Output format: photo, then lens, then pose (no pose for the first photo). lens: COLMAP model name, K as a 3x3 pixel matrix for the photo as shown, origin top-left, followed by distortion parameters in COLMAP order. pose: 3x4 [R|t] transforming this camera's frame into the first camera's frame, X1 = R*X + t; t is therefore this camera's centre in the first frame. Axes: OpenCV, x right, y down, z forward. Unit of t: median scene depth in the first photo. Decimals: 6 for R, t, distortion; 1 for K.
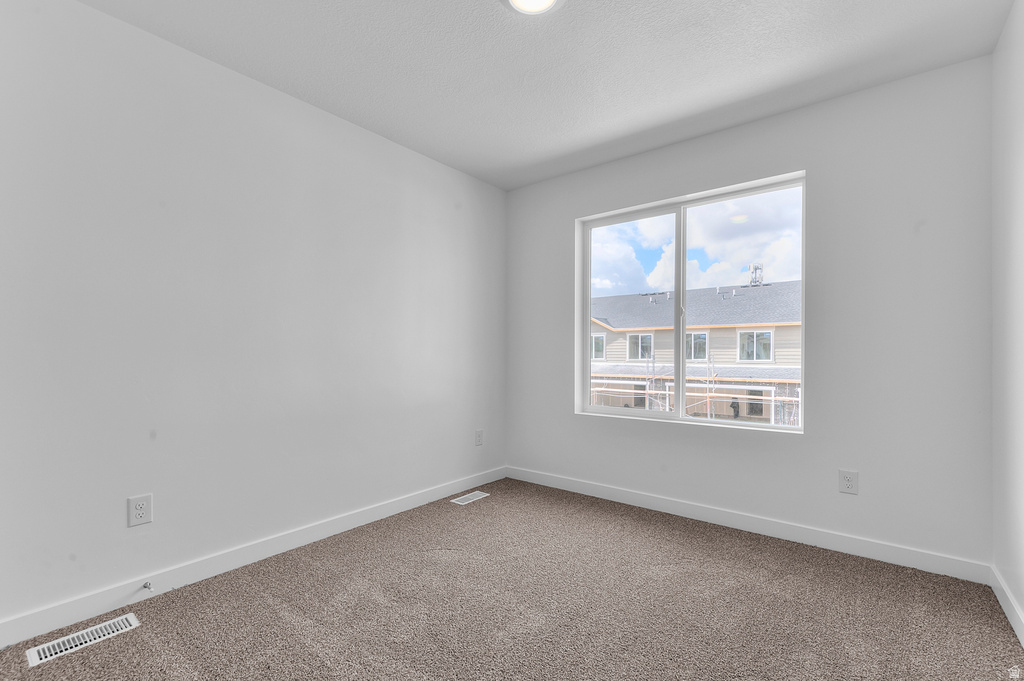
lens RADIAL K [[451.8, 0, 515.2], [0, 451.8, 346.3], [0, 0, 1]] dist [0.005069, -0.001532]
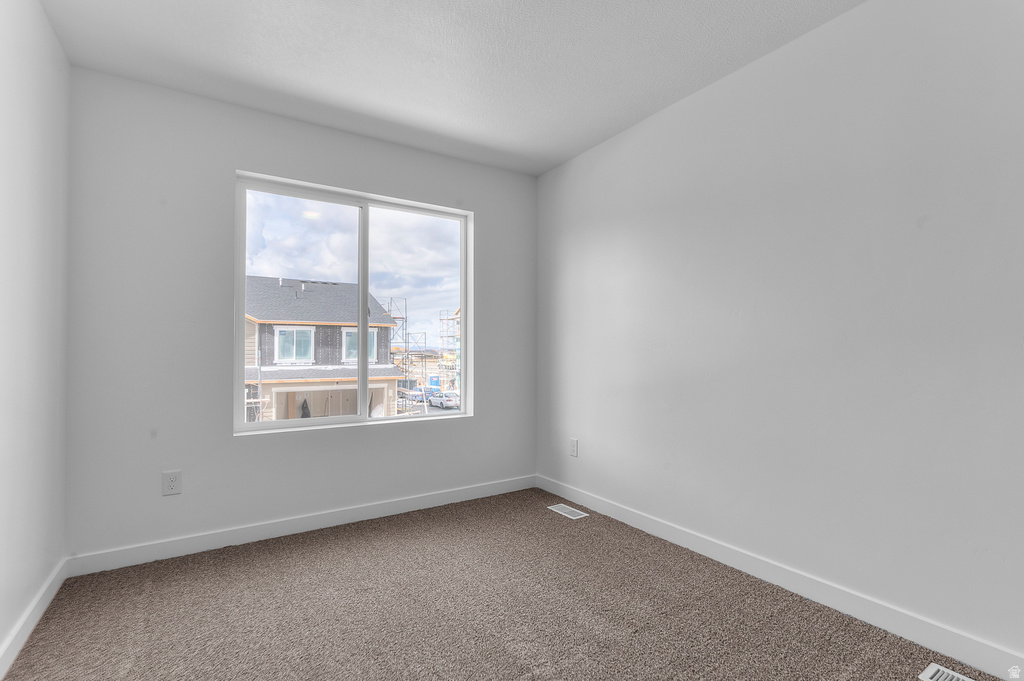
lens RADIAL K [[476.8, 0, 514.2], [0, 476.8, 340.7], [0, 0, 1]] dist [-0.000458, -0.000014]
pose [[0.340363, 0.008972, 0.940251, -0.480655], [-0.007139, 0.999950, -0.006958, -0.006328], [-0.940267, -0.004344, 0.340410, 0.340777]]
